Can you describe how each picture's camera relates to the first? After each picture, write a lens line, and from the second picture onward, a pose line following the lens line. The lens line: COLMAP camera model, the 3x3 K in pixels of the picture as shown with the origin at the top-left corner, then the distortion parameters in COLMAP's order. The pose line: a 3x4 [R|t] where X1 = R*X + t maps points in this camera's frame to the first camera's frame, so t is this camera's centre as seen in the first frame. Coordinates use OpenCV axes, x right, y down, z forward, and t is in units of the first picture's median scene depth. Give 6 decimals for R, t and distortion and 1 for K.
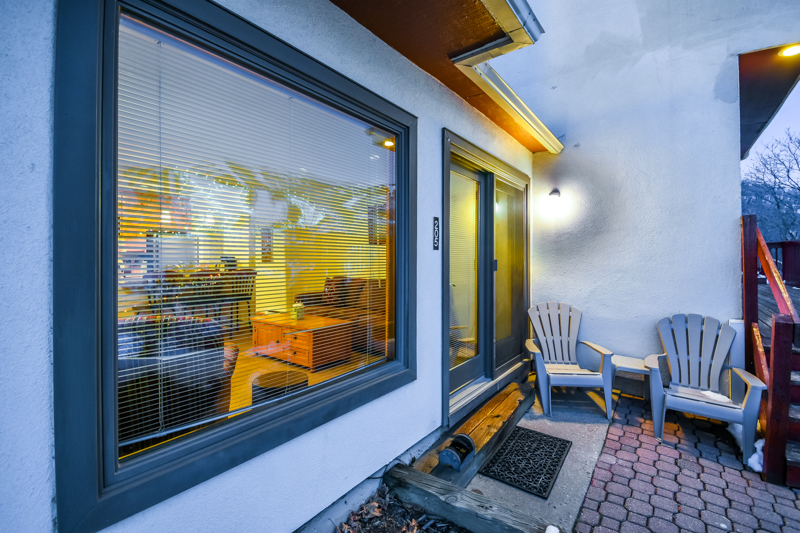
lens RADIAL K [[363.3, 0, 374.0], [0, 363.3, 256.2], [0, 0, 1]] dist [0.014578, -0.013121]
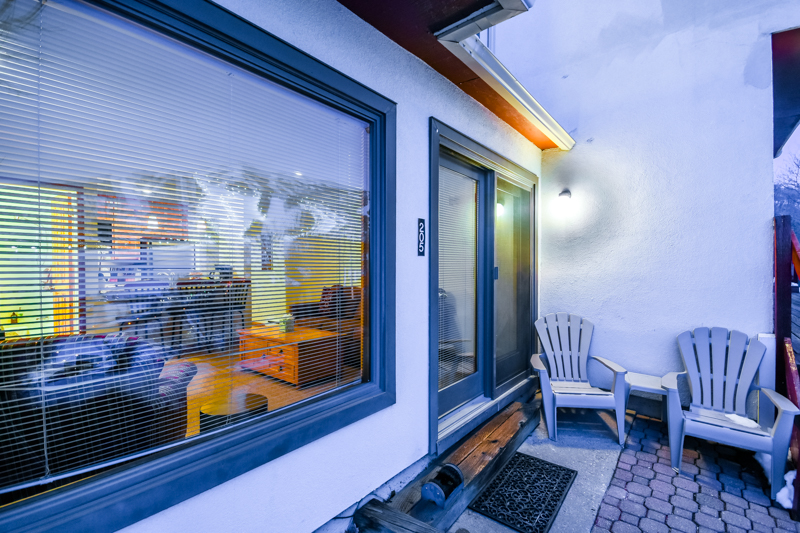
lens RADIAL K [[363.3, 0, 392.5], [0, 363.3, 268.9], [0, 0, 1]] dist [0.014578, -0.013121]
pose [[0.999865, -0.000842, -0.016405, 0.099960], [0.001072, 0.999902, 0.013989, 0.001552], [0.016392, -0.014005, 0.999768, 0.101969]]
